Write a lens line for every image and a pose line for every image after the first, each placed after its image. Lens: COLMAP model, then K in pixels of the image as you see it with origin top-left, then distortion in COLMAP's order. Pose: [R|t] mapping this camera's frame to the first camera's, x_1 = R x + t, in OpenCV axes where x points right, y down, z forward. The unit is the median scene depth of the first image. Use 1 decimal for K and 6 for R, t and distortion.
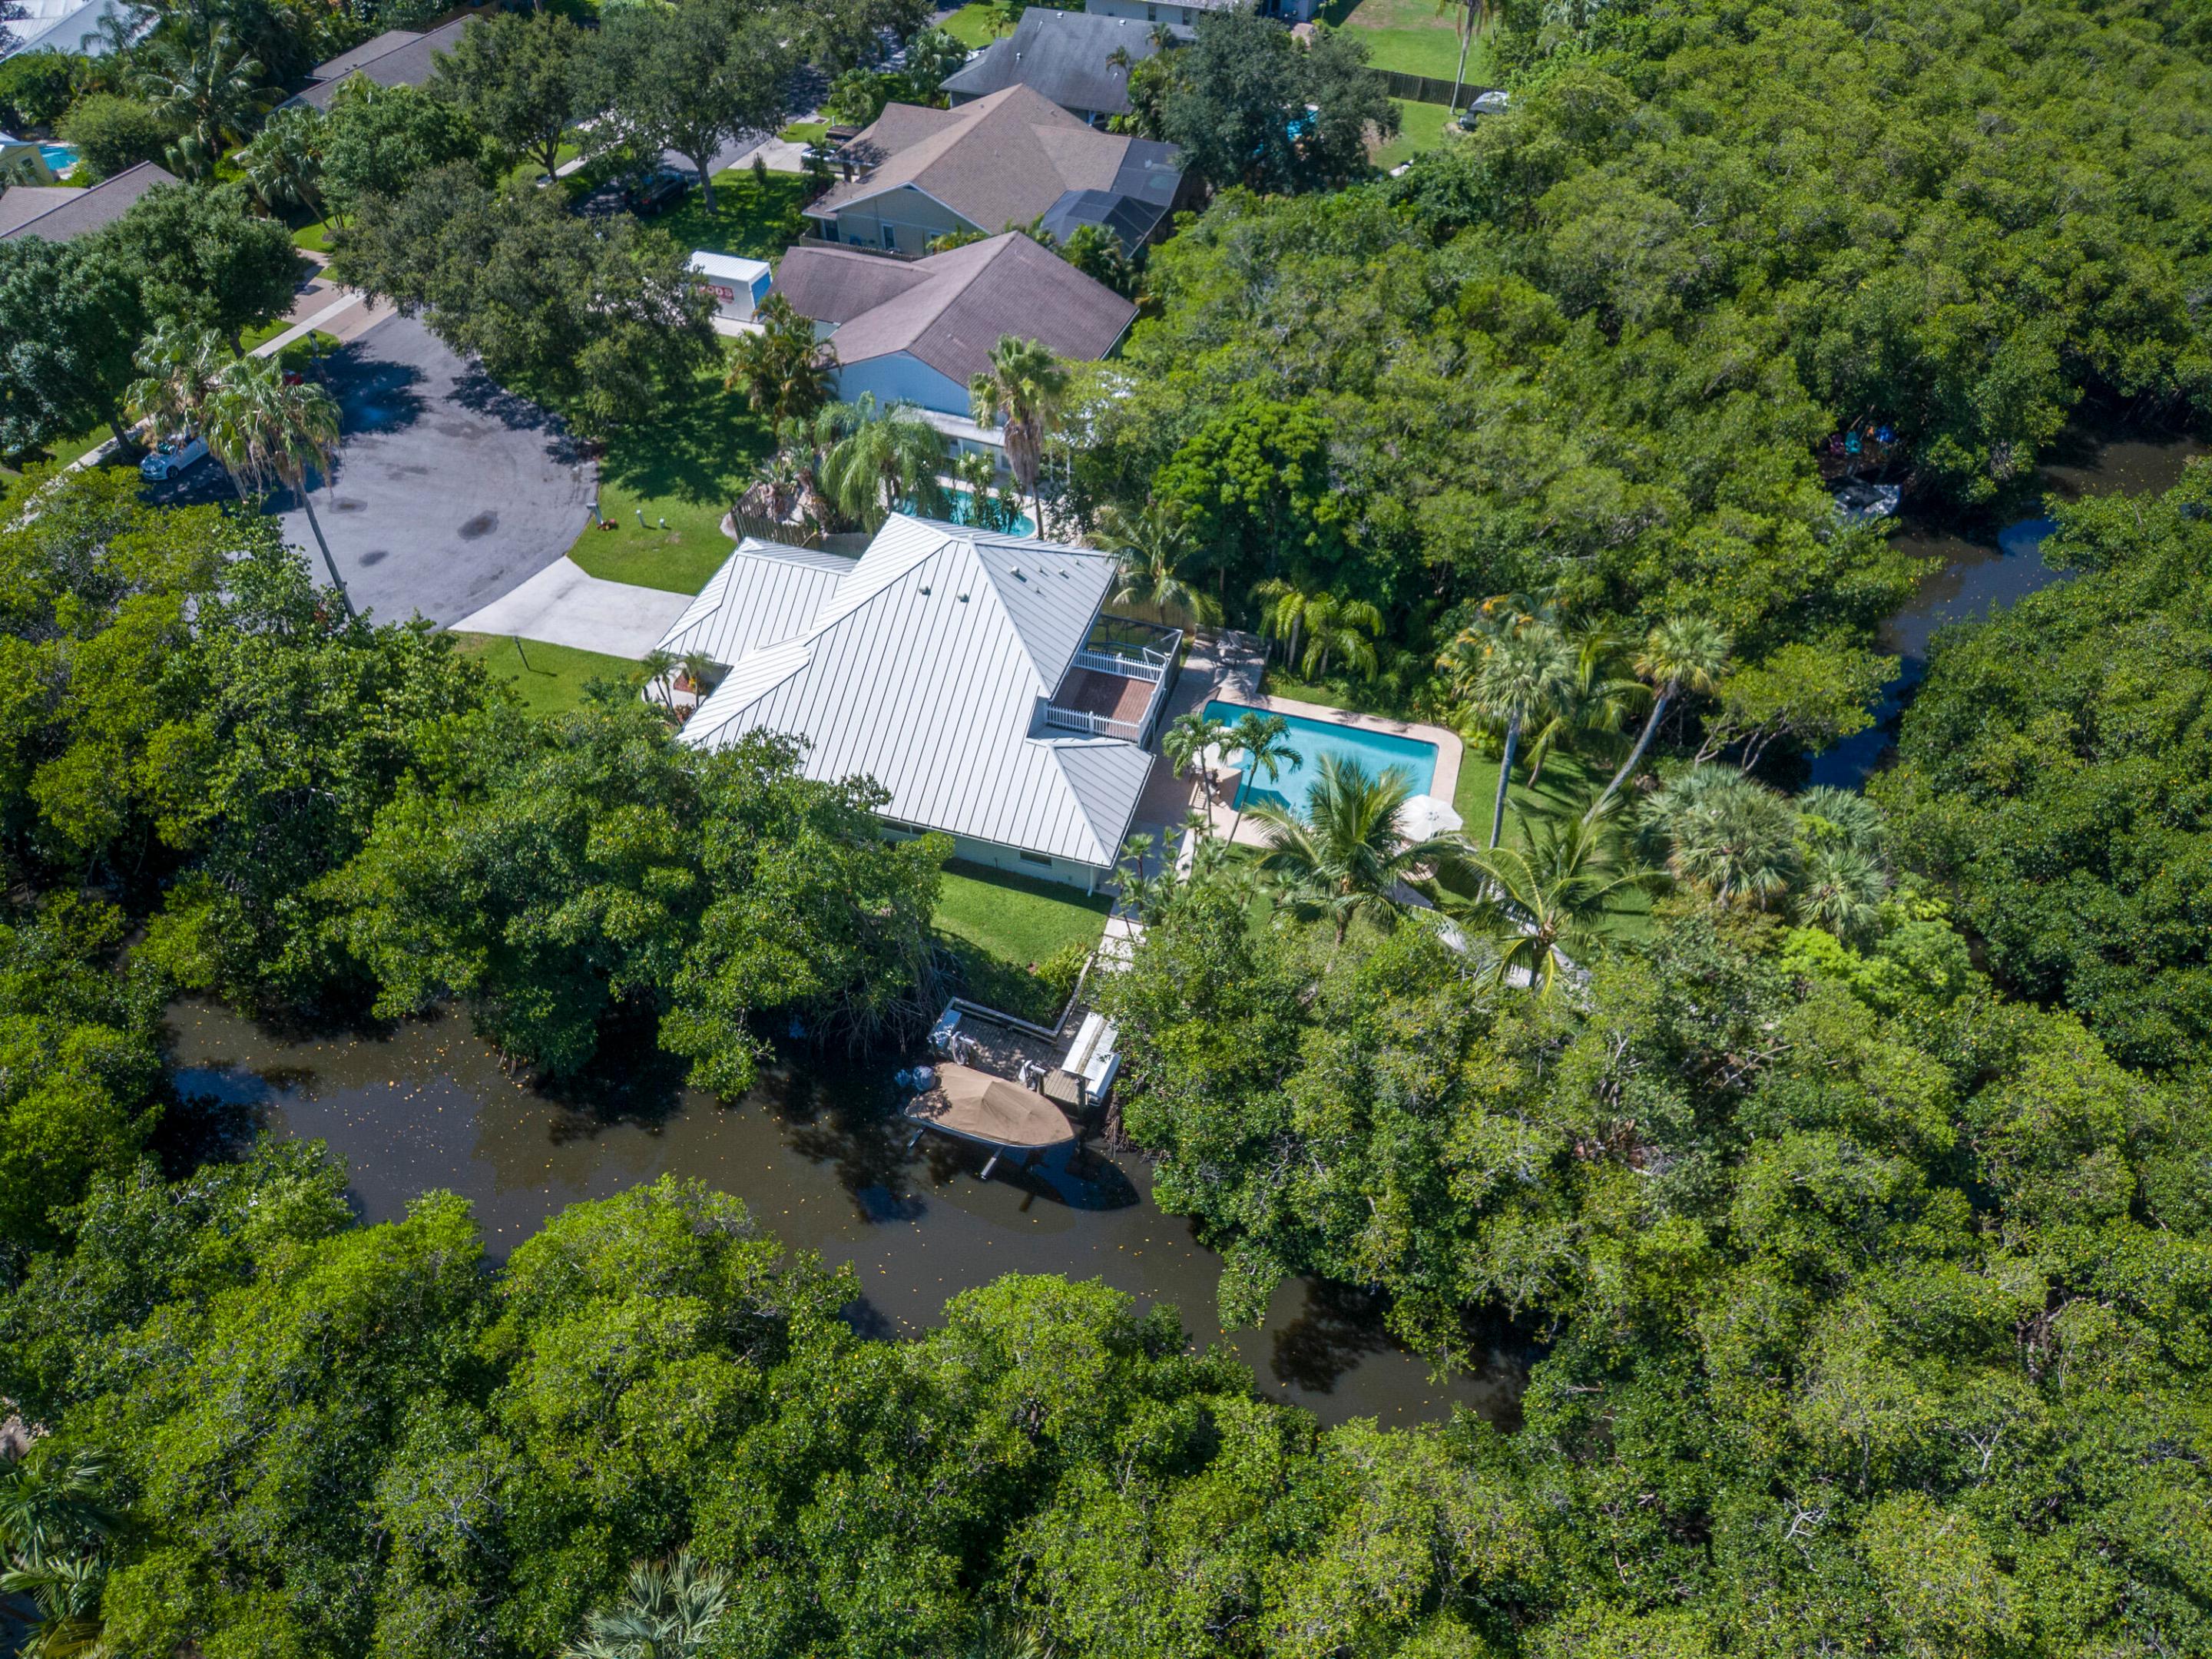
lens RADIAL K [[1320.6, 0, 1087.5], [0, 1320.6, 888.0], [0, 0, 1]] dist [0.082163, -0.105459]
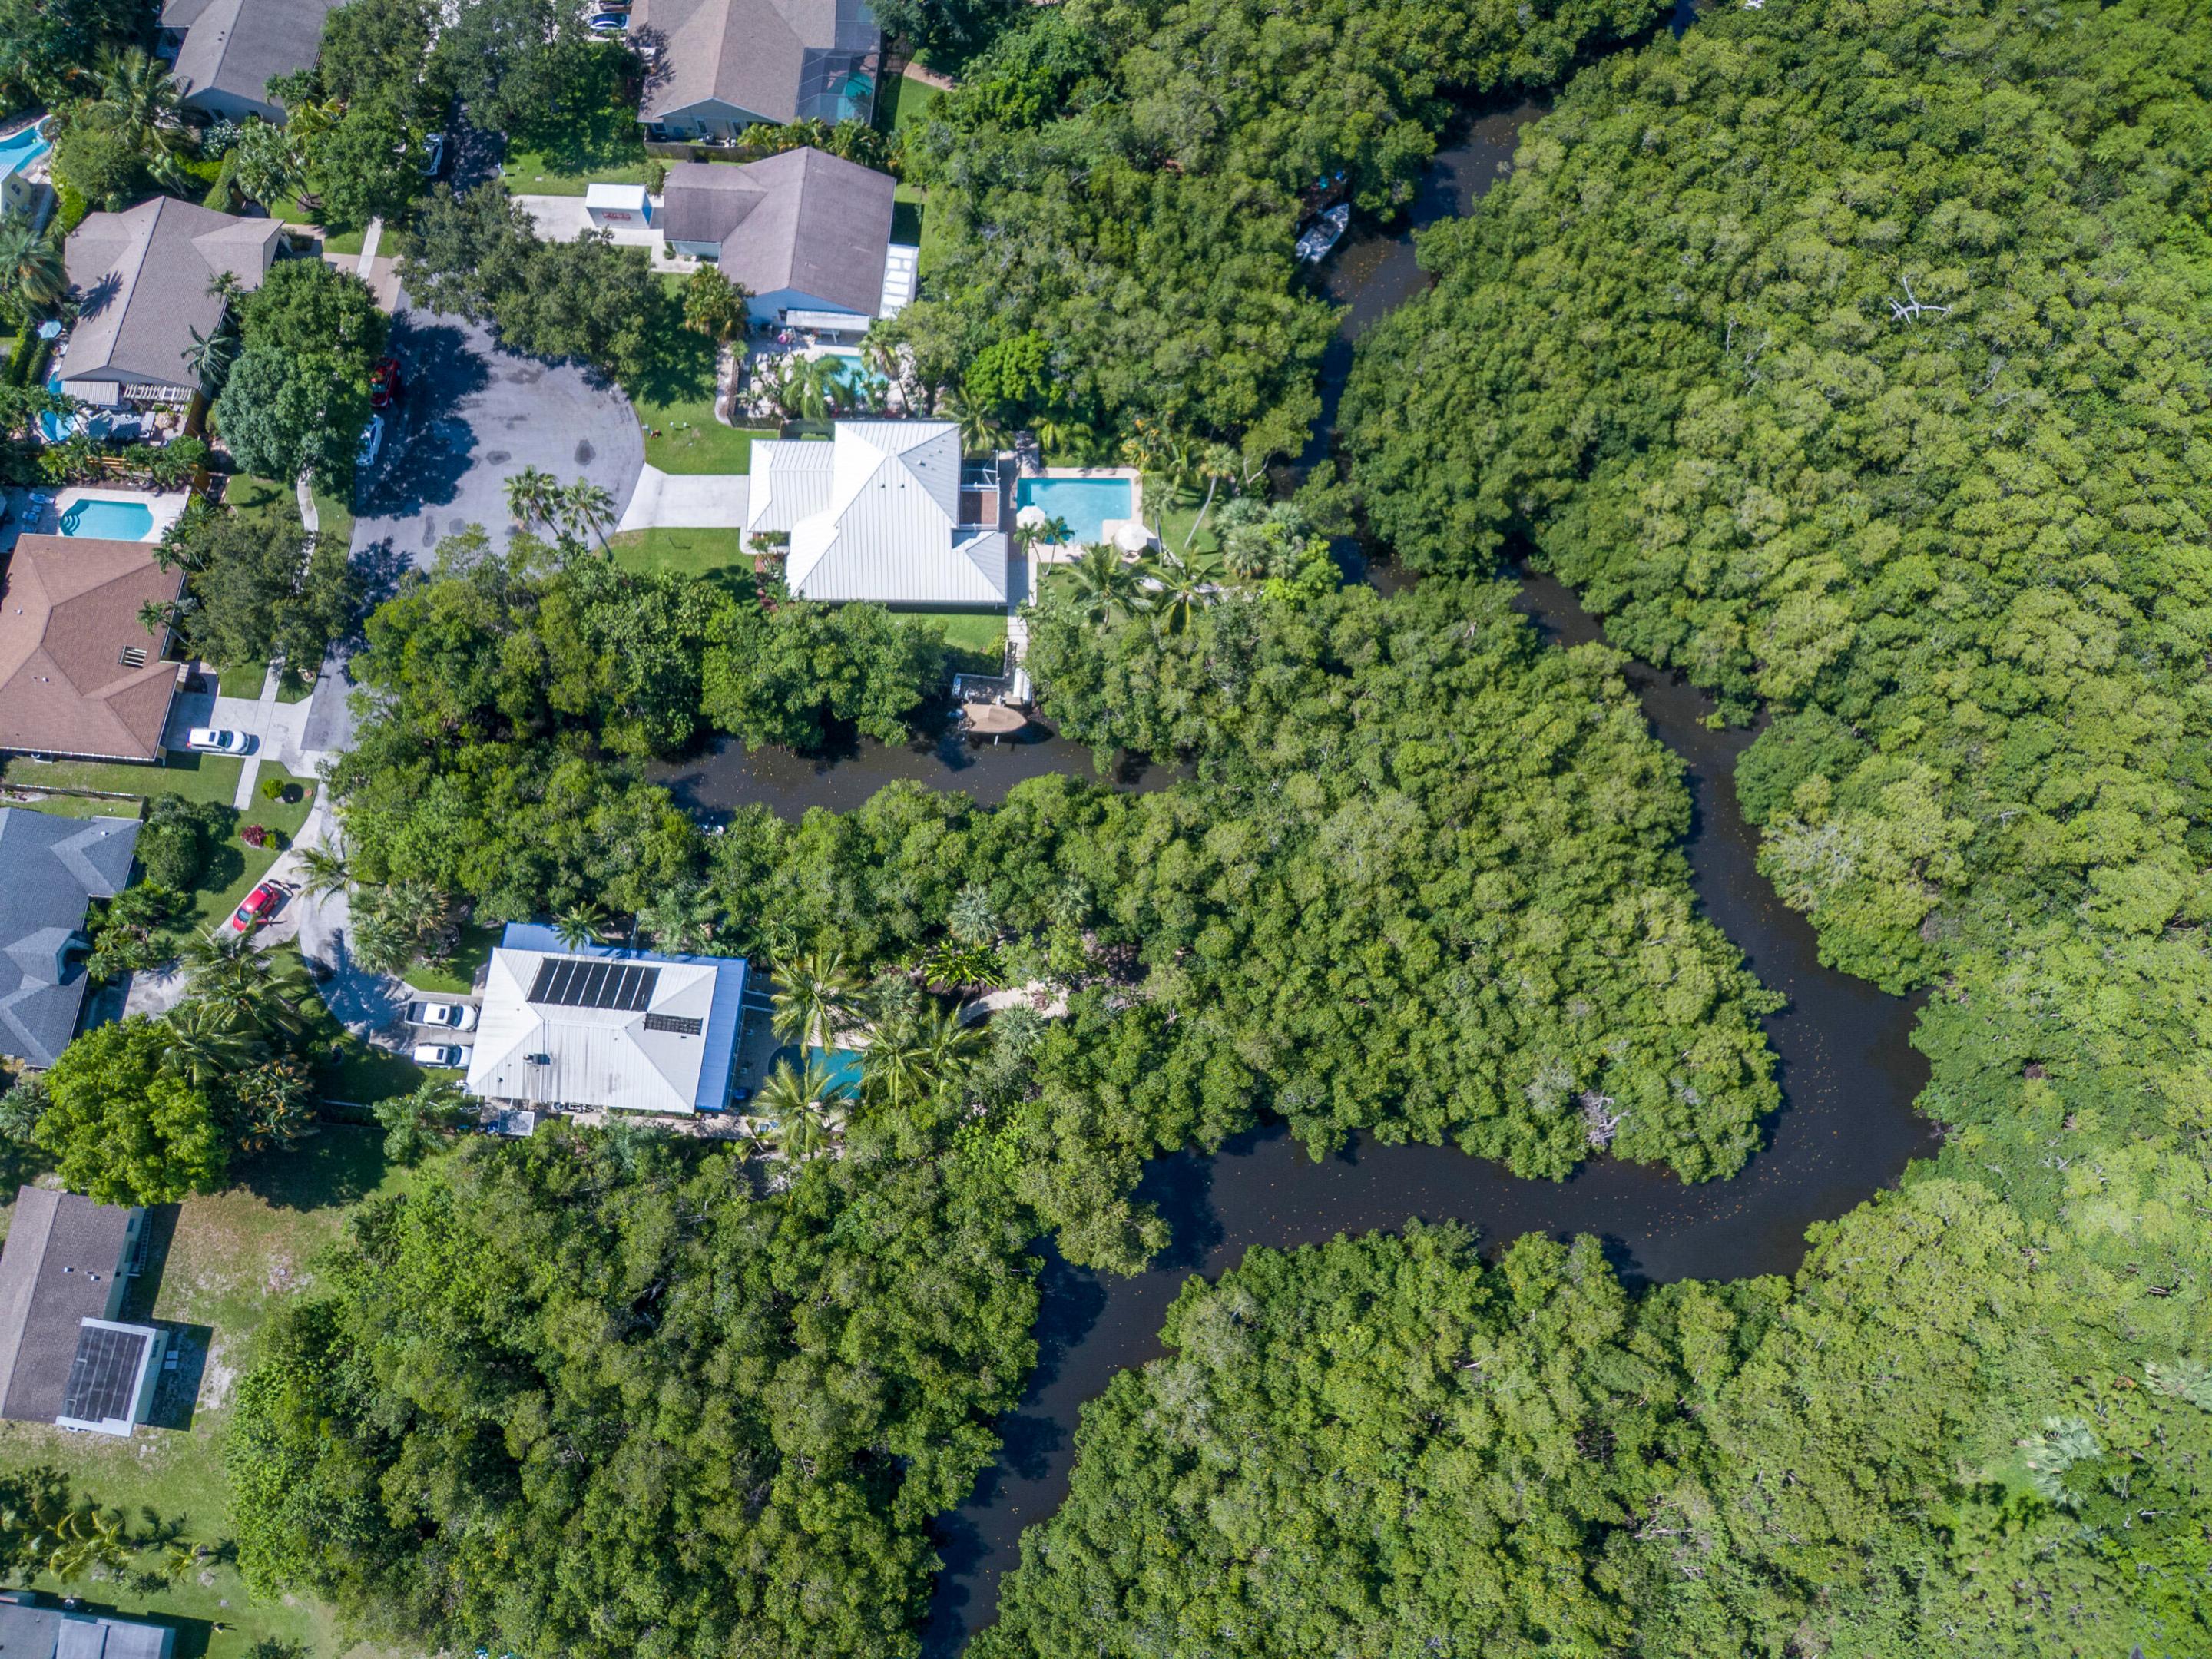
lens RADIAL K [[1320.6, 0, 1087.5], [0, 1320.6, 888.0], [0, 0, 1]] dist [0.082163, -0.105459]
pose [[0.956146, -0.283648, 0.072997, -0.142385], [0.220297, 0.860708, 0.458967, -0.555398], [-0.193014, -0.422758, 0.885450, -1.164513]]
